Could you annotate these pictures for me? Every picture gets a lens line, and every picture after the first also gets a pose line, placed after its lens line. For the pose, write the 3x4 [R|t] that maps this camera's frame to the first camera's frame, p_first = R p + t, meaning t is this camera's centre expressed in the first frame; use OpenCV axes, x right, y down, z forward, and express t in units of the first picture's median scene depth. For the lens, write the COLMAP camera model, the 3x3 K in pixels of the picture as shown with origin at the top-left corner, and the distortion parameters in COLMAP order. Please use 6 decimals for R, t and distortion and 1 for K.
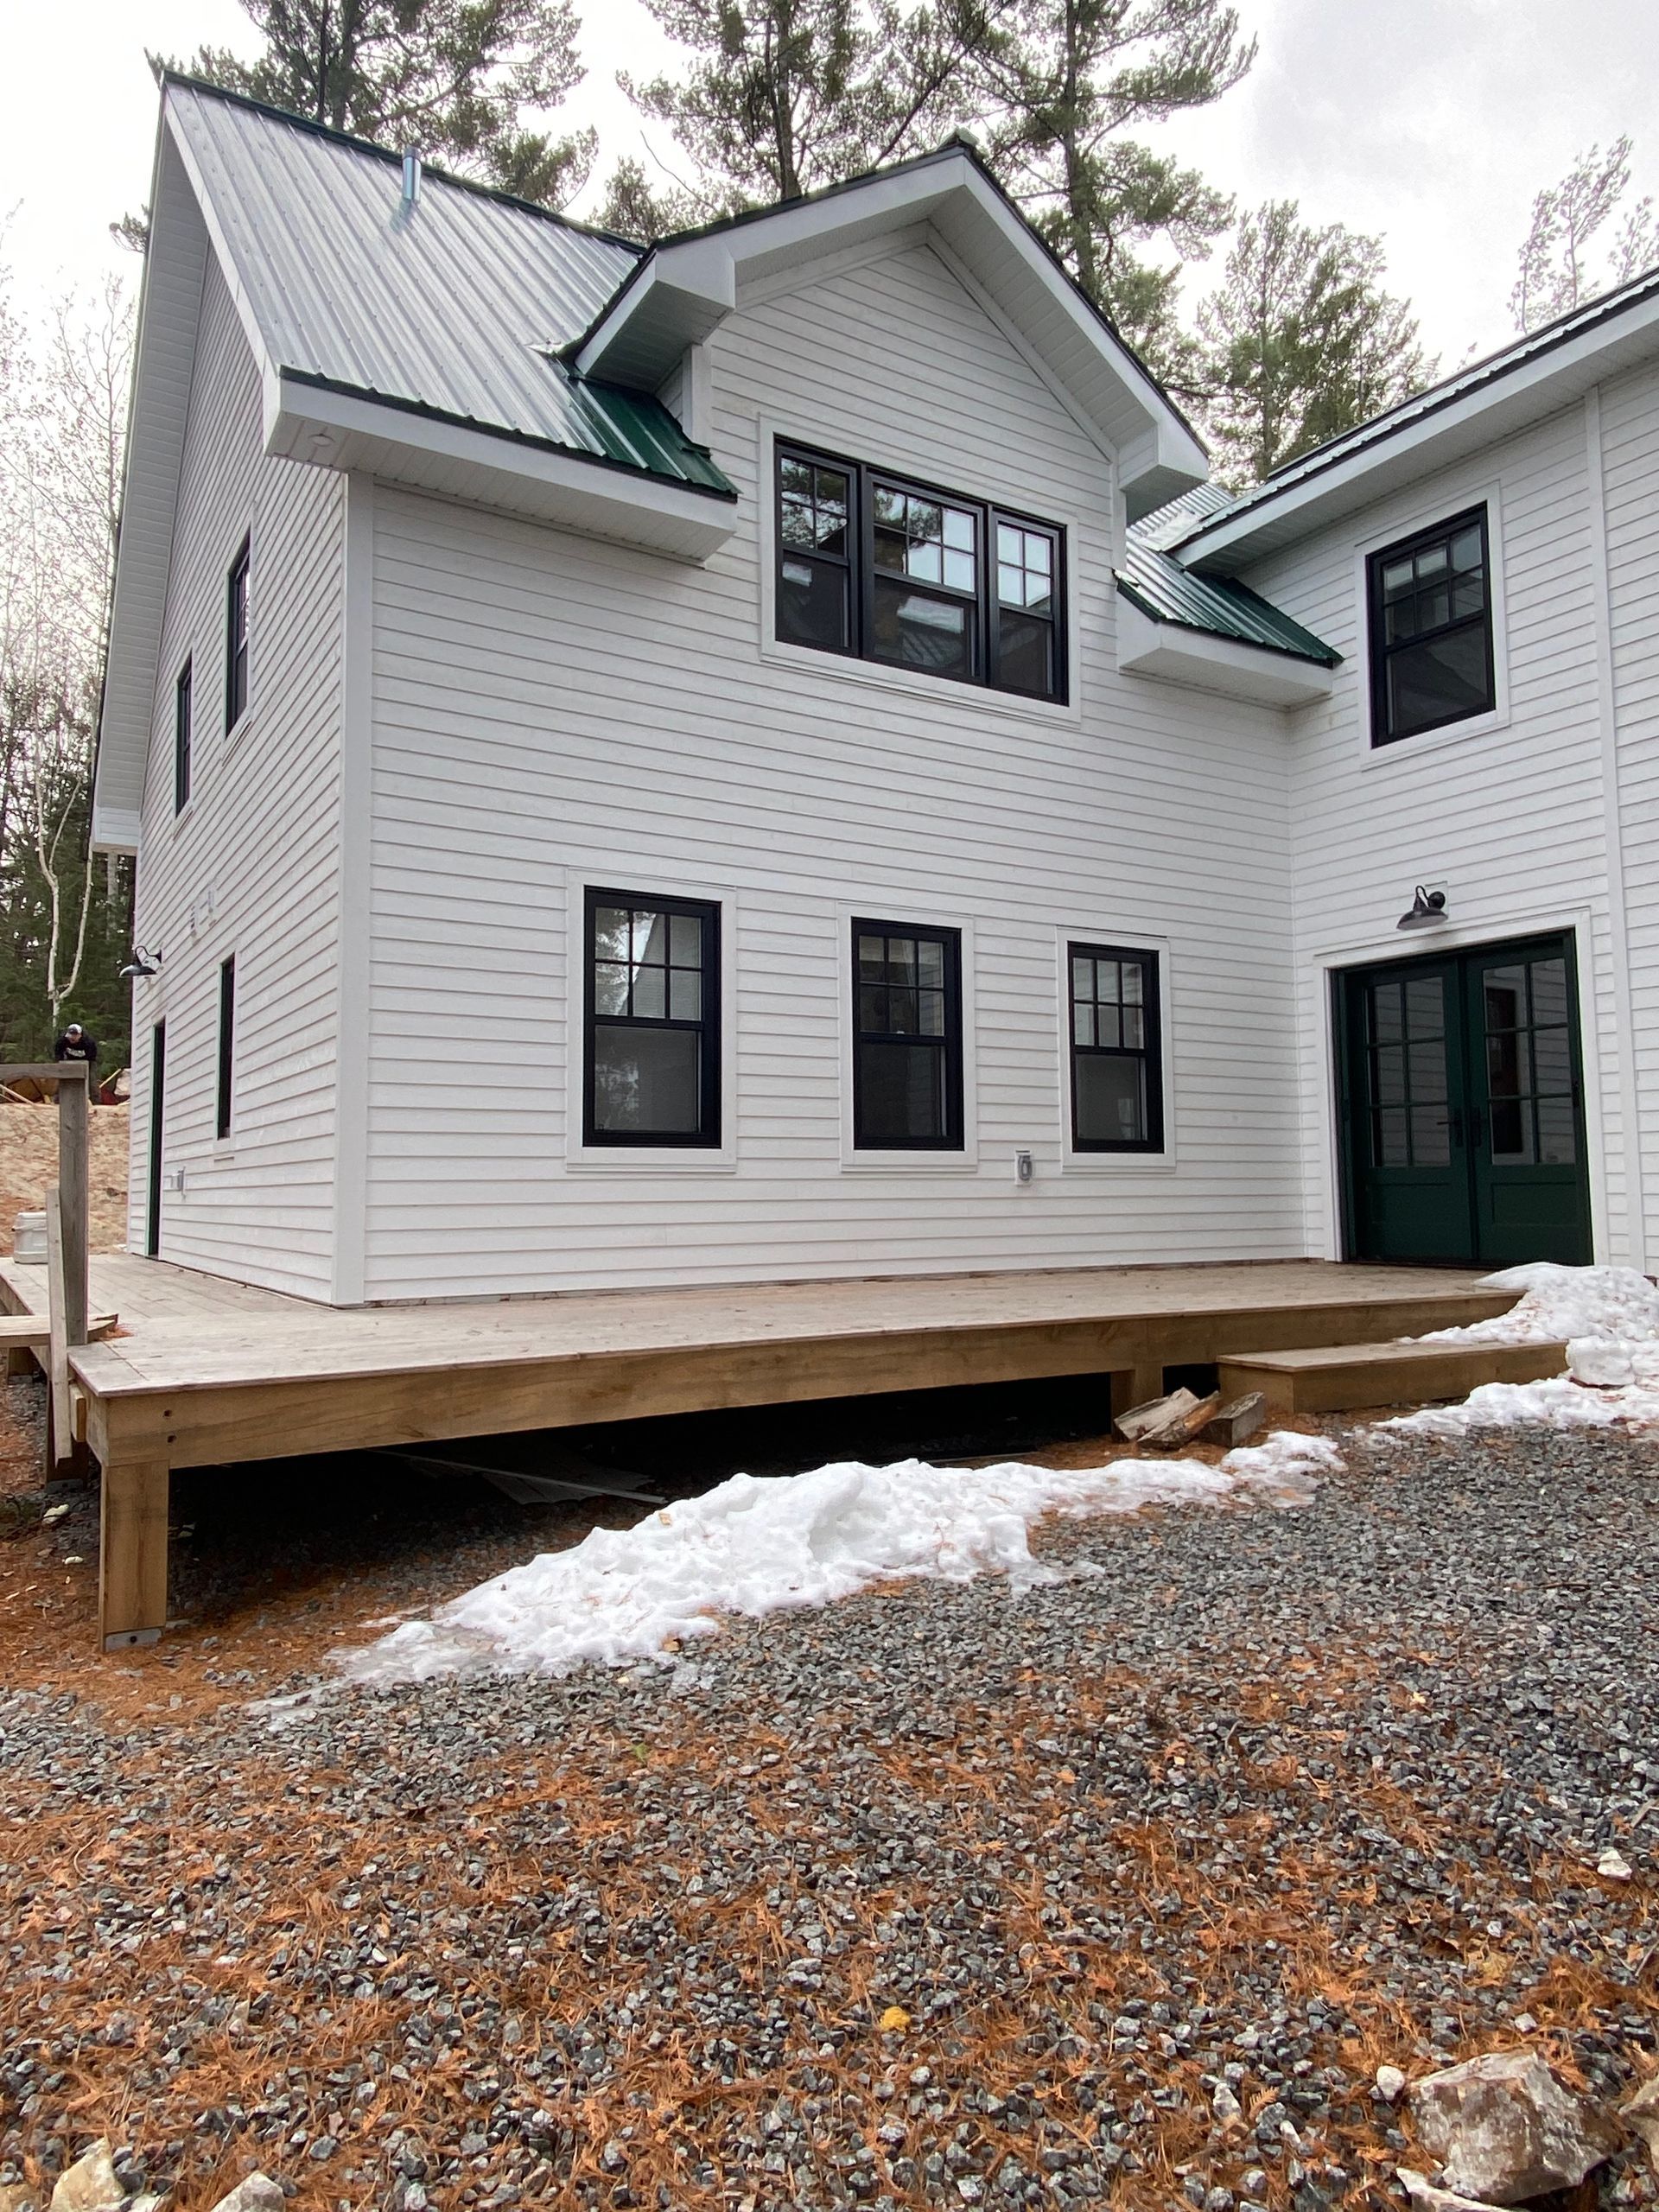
lens RADIAL K [[1418.1, 0, 777.0], [0, 1418.1, 1109.0], [0, 0, 1]] dist [0.056992, -0.002993]
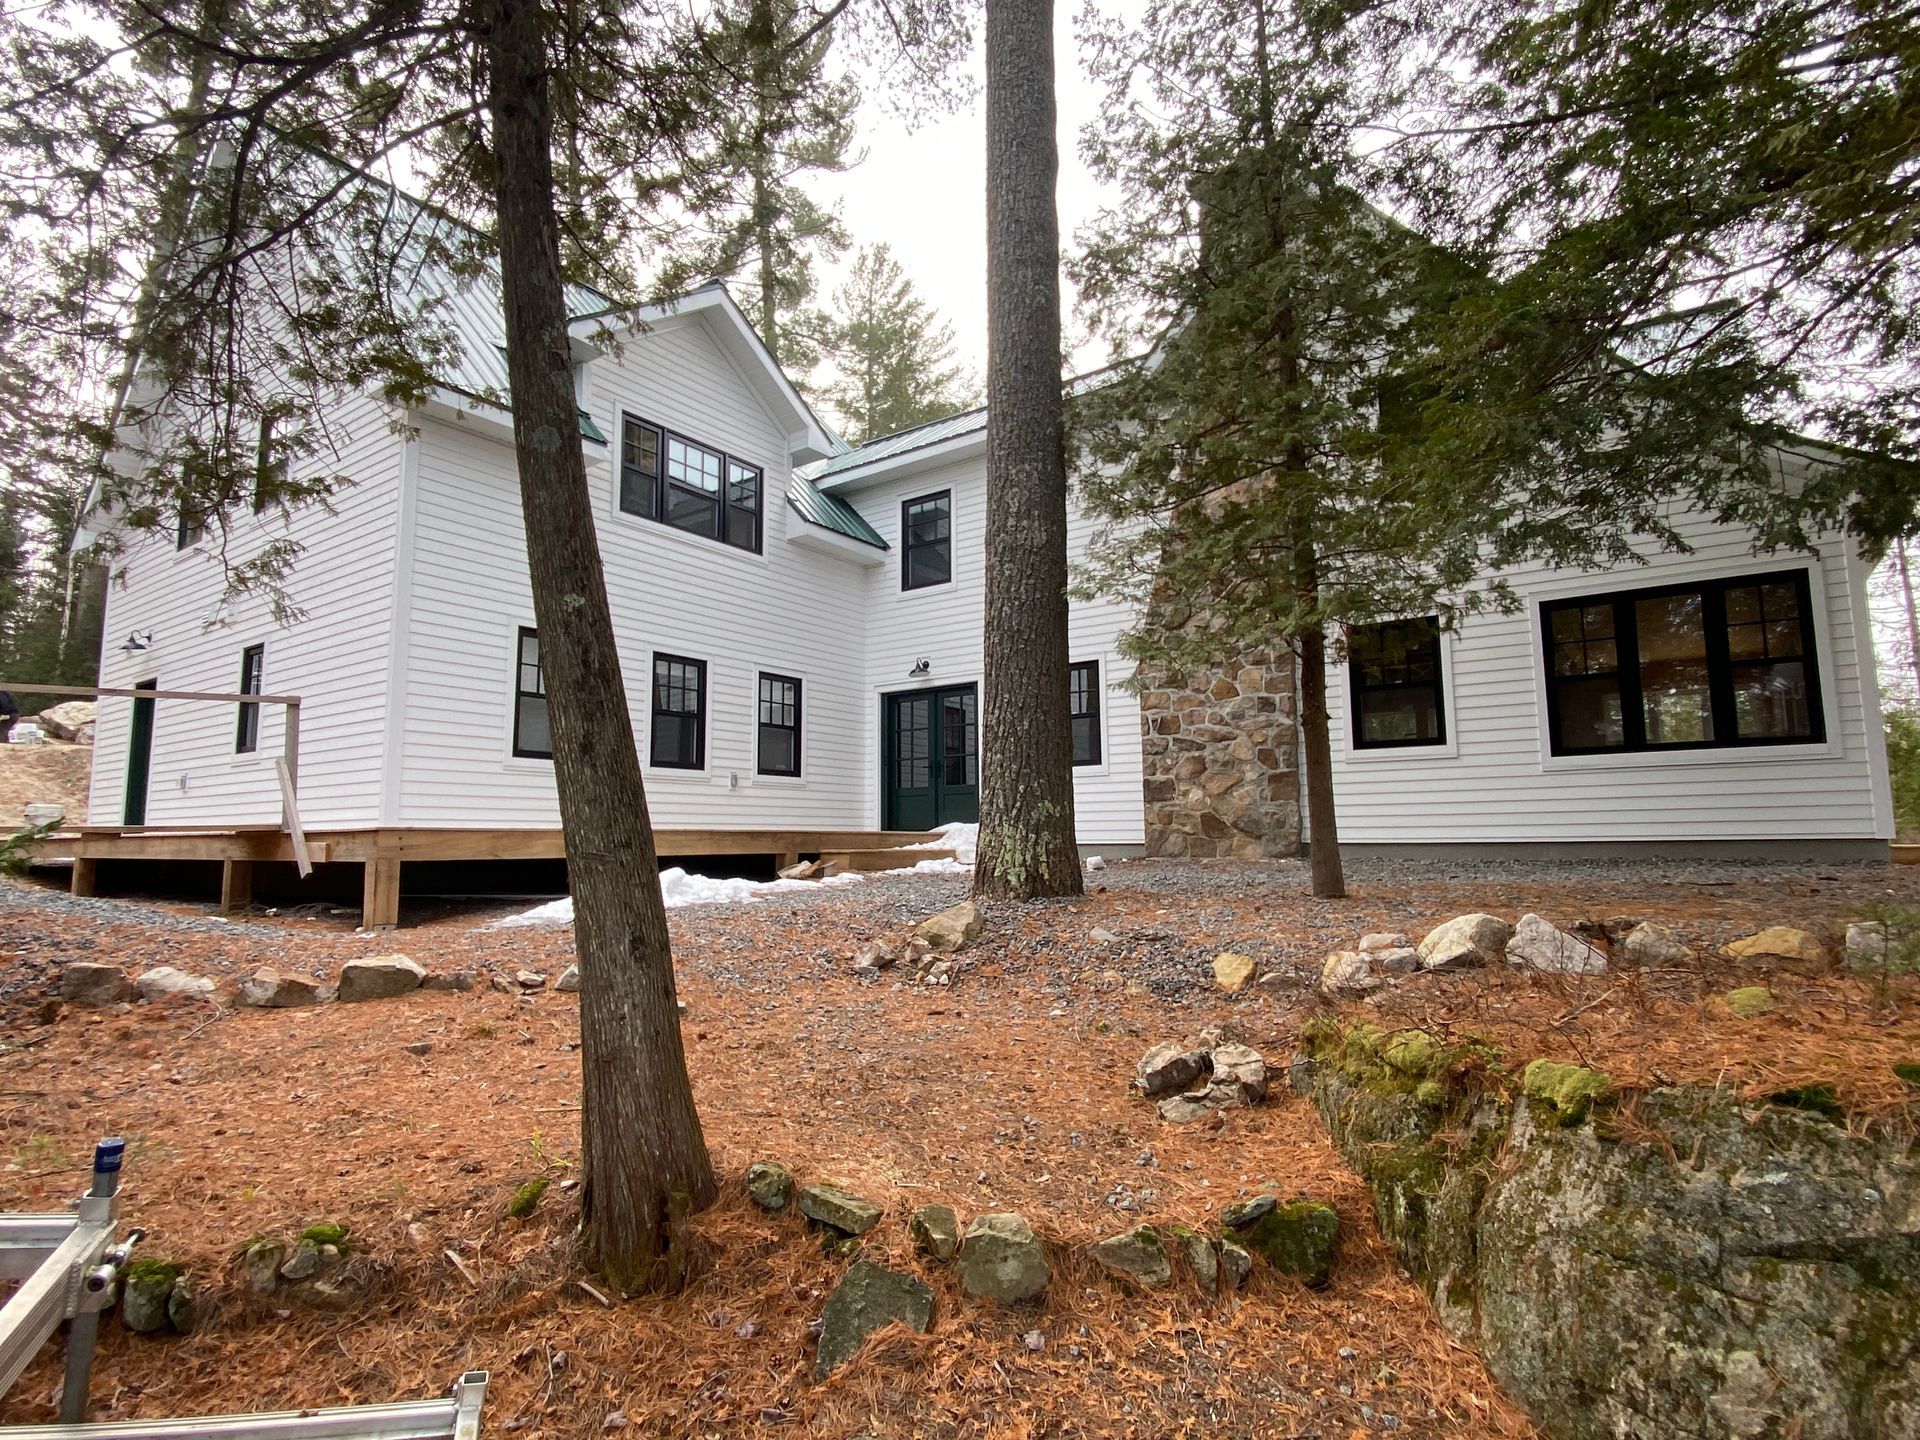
lens RADIAL K [[989.4, 0, 960.0], [0, 989.4, 720.0], [0, 0, 1]] dist [0.000991, -0.000055]
pose [[0.910218, 0.051713, 0.410889, -0.106537], [-0.023848, 0.997072, -0.072659, 0.046086], [-0.413443, 0.056336, 0.908786, -0.383431]]
